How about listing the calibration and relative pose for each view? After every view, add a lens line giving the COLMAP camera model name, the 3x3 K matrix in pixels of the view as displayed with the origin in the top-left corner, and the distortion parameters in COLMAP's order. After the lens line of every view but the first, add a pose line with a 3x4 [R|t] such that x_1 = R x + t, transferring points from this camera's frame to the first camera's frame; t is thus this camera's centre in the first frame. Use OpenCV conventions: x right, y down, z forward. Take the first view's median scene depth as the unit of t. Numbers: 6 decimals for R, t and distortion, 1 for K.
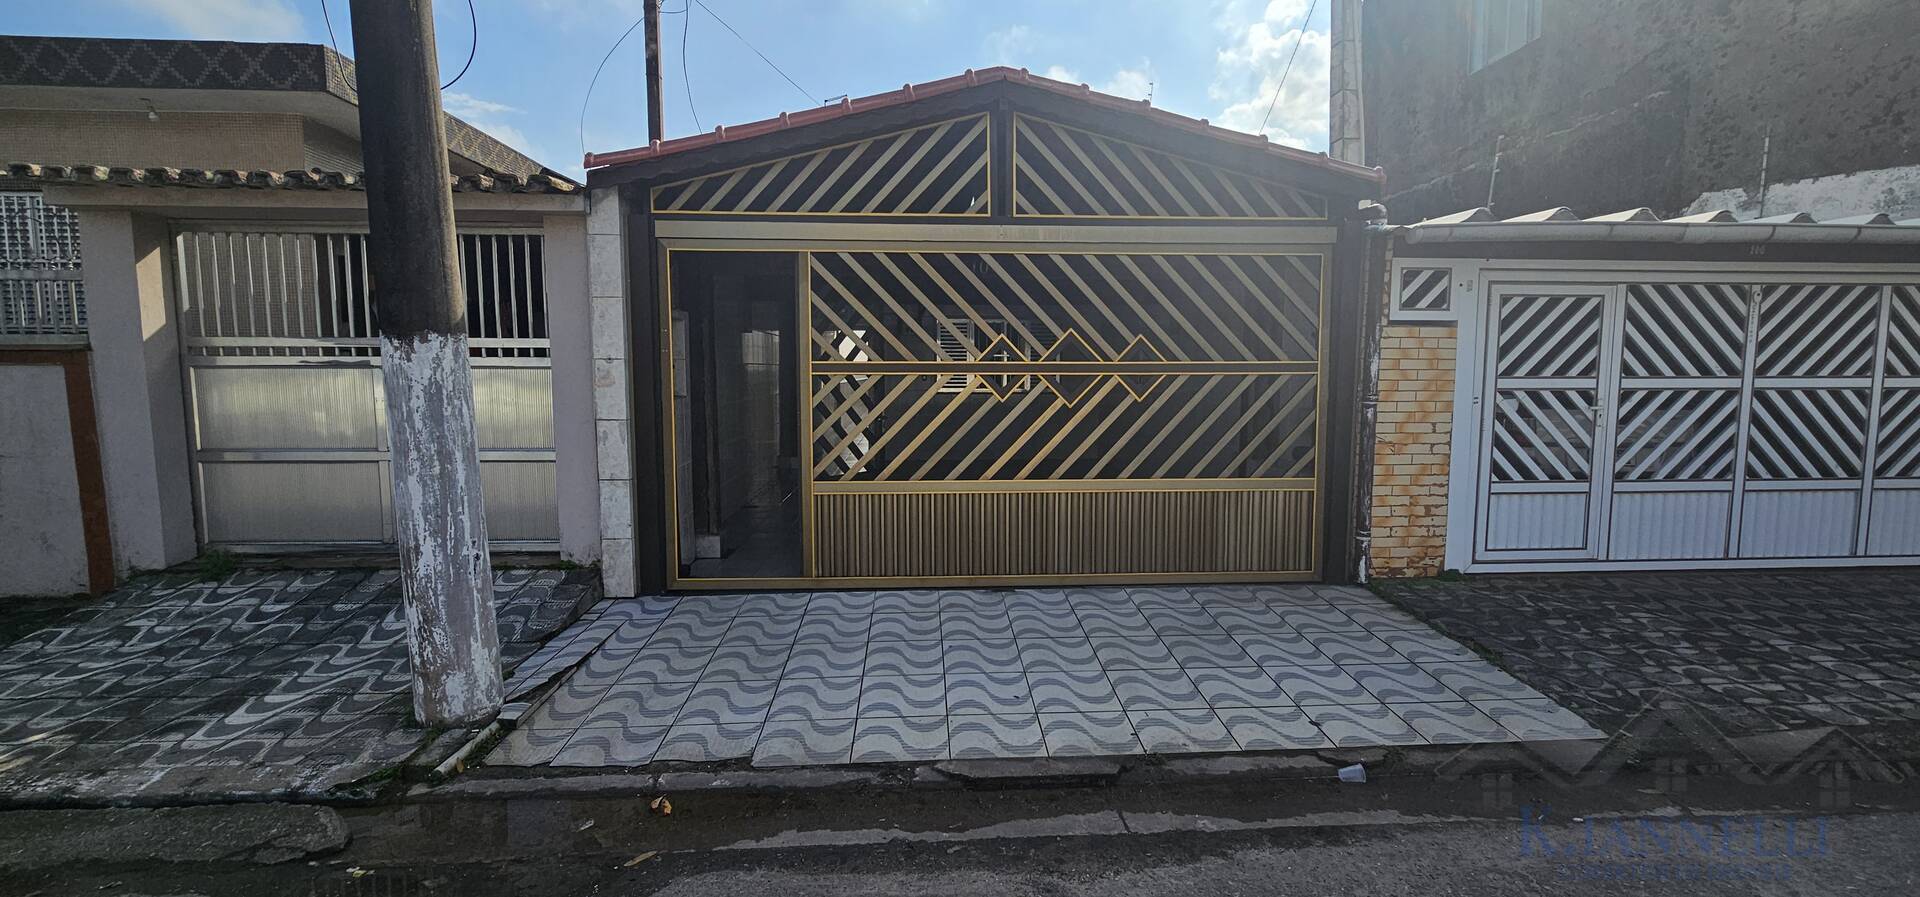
lens RADIAL K [[784.9, 0, 962.5], [0, 784.9, 434.2], [0, 0, 1]] dist [-0.001538, 0.001118]
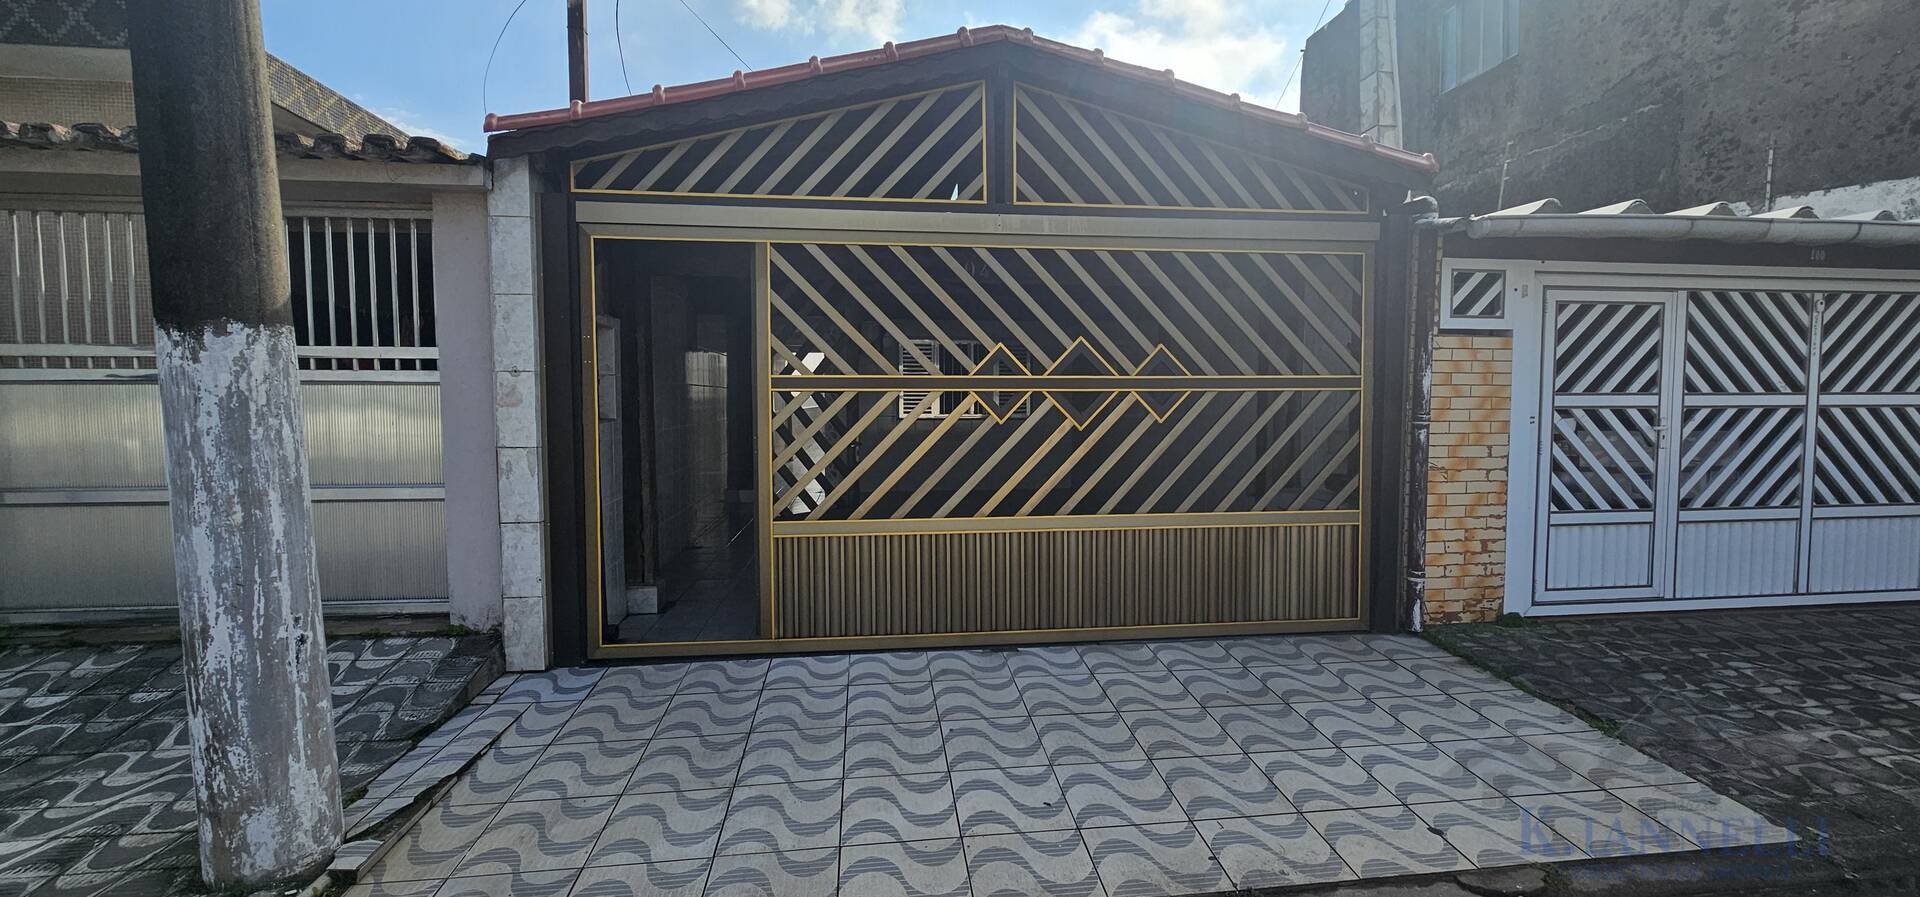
lens RADIAL K [[784.9, 0, 962.5], [0, 784.9, 435.9], [0, 0, 1]] dist [-0.001538, 0.001118]
pose [[0.997813, -0.005052, 0.065907, -0.046620], [0.007398, 0.999346, -0.035387, 0.001310], [-0.065685, 0.035798, 0.997198, 0.168219]]
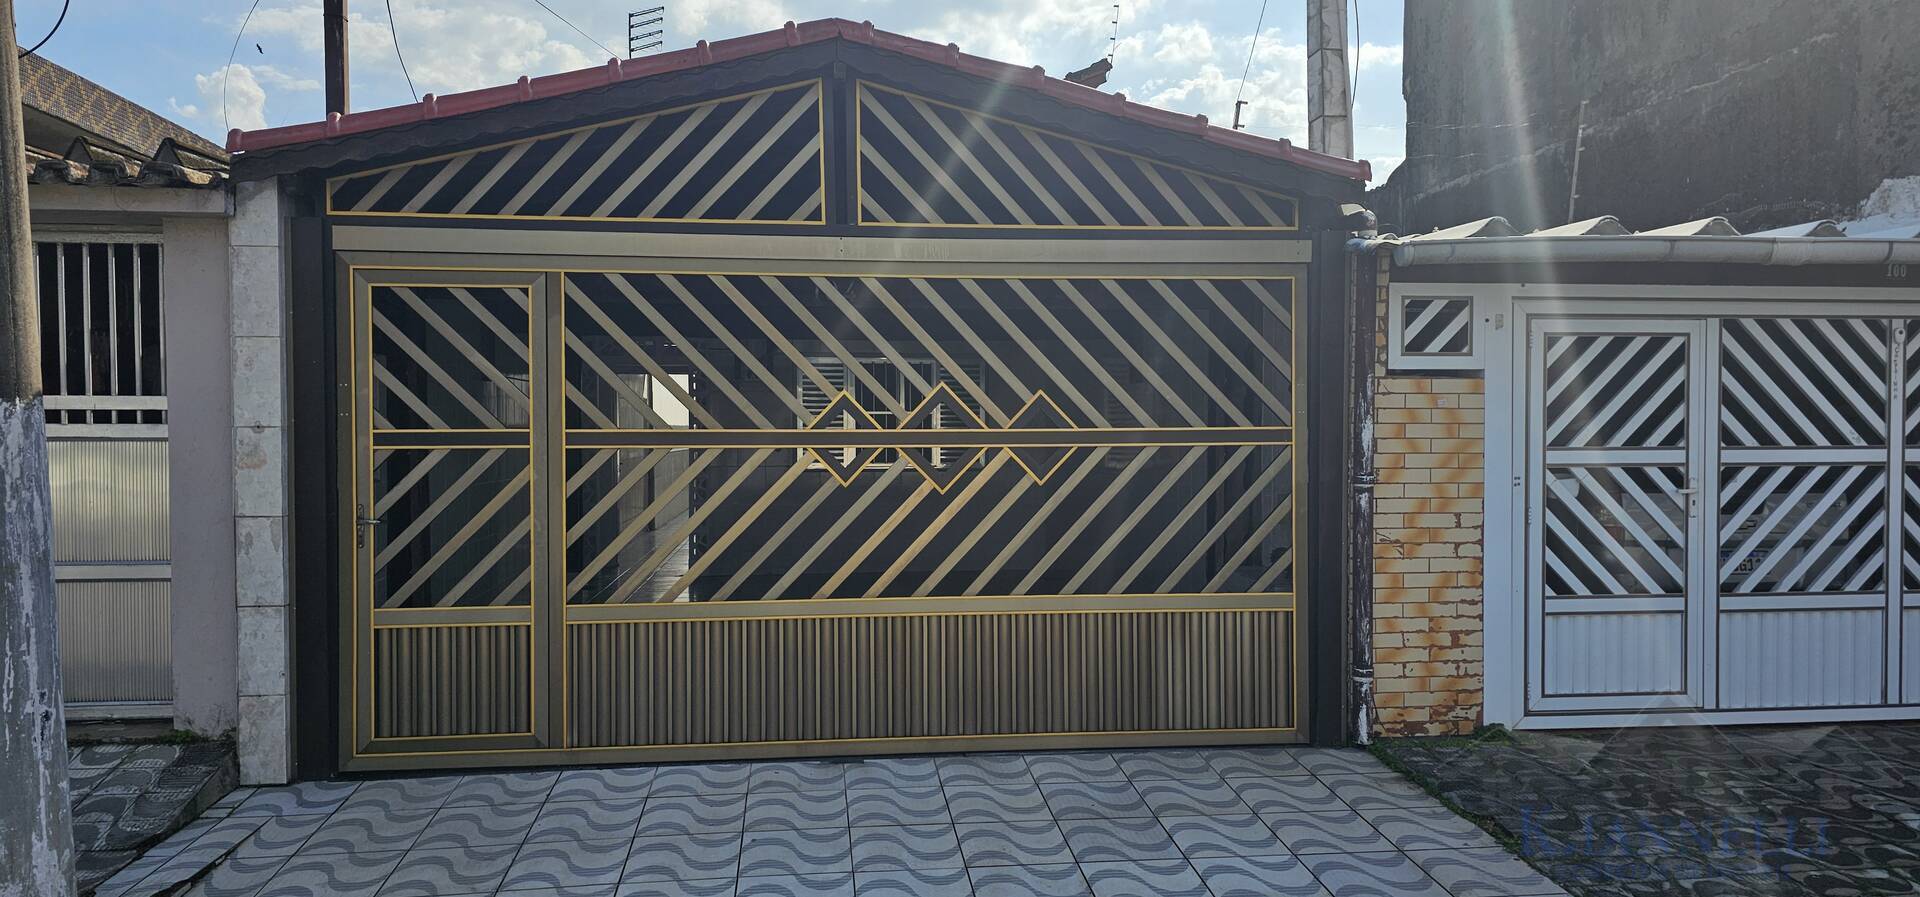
lens RADIAL K [[1280.0, 0, 941.3], [0, 1280.0, 449.8], [0, 0, 1]] dist [0.055147, -0.043596]
pose [[0.998633, -0.003552, 0.052141, 0.078428], [0.006965, 0.997833, -0.065424, 0.001228], [-0.051796, 0.065698, 0.996494, -0.141281]]
